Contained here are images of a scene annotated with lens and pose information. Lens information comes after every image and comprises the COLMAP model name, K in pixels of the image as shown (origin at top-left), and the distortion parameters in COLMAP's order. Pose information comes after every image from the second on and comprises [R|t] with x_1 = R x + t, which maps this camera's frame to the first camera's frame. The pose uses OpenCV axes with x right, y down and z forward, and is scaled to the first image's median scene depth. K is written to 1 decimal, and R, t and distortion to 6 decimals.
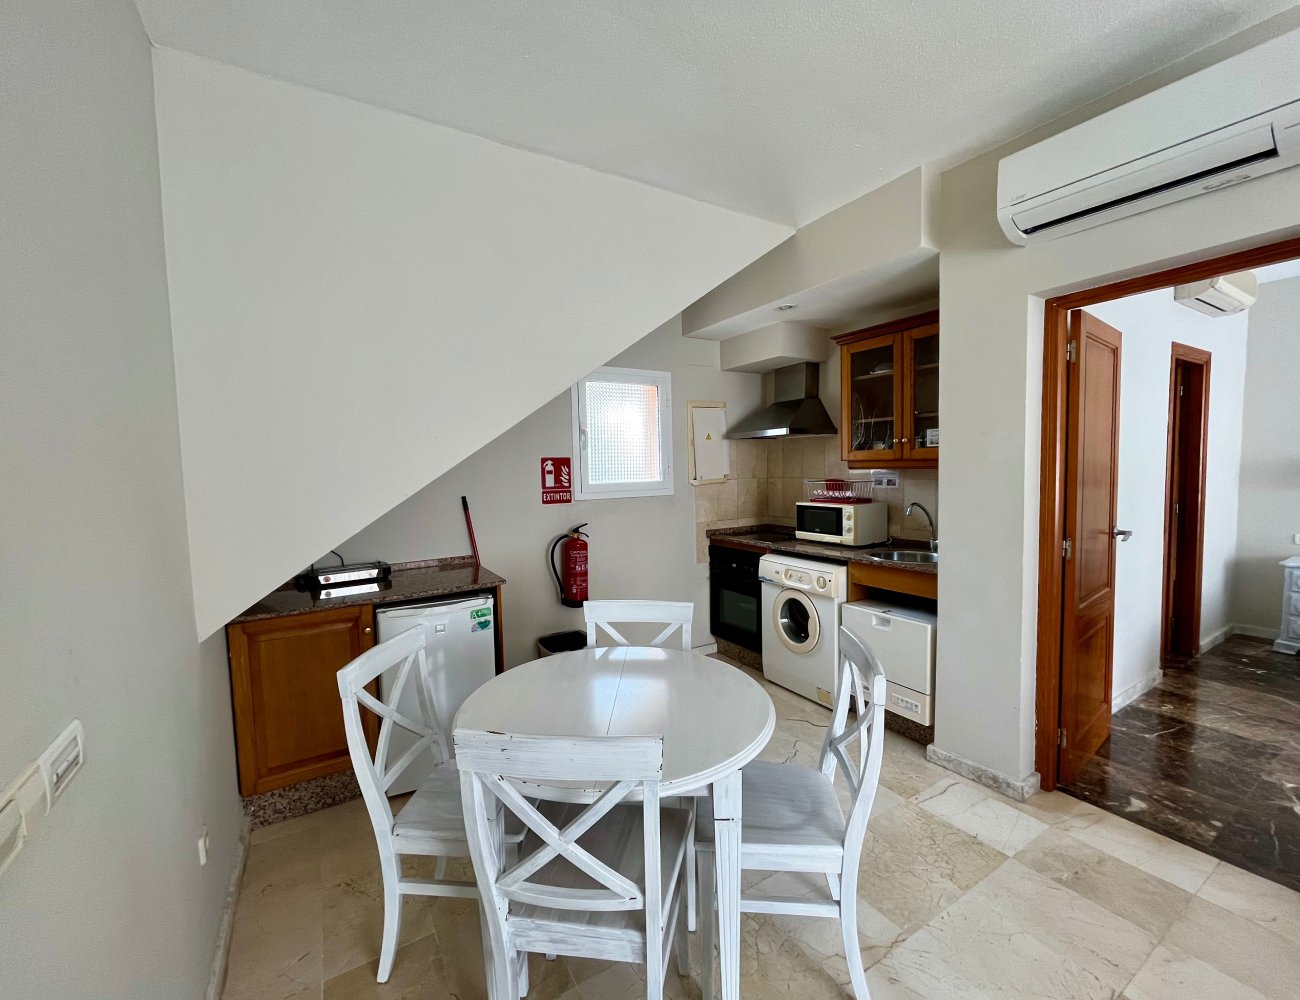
lens RADIAL K [[542.3, 0, 650.0], [0, 542.3, 500.0], [0, 0, 1]] dist [0.000061, 0.000098]
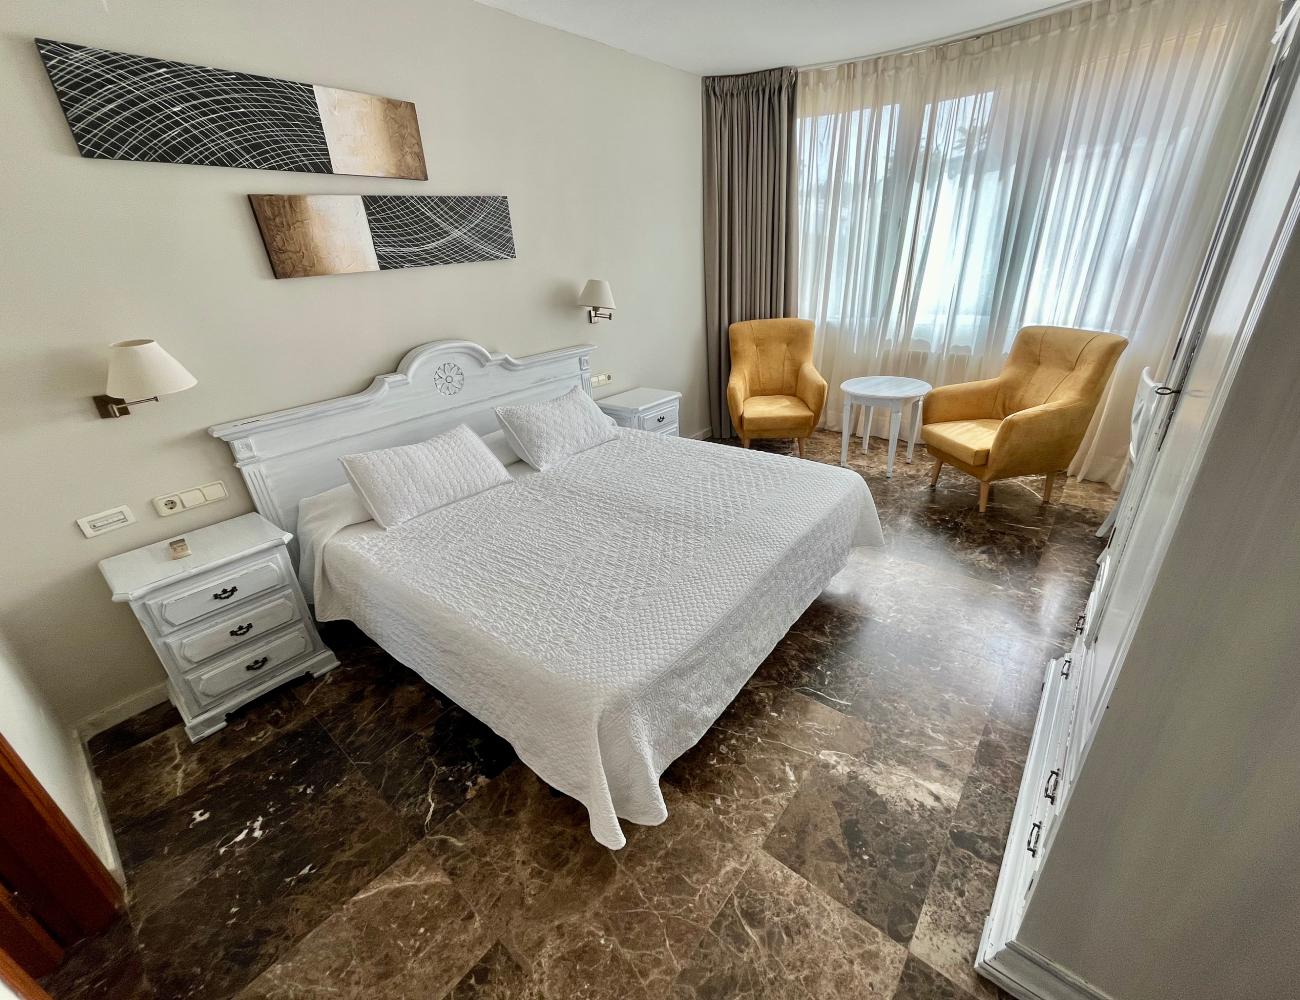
lens RADIAL K [[542.3, 0, 650.0], [0, 542.3, 500.0], [0, 0, 1]] dist [0.000061, 0.000098]
pose [[-0.301132, -0.359148, 0.883364, 0.749598], [0.129492, 0.902381, 0.411023, -0.109670], [-0.944749, 0.238161, -0.225229, 0.761052]]
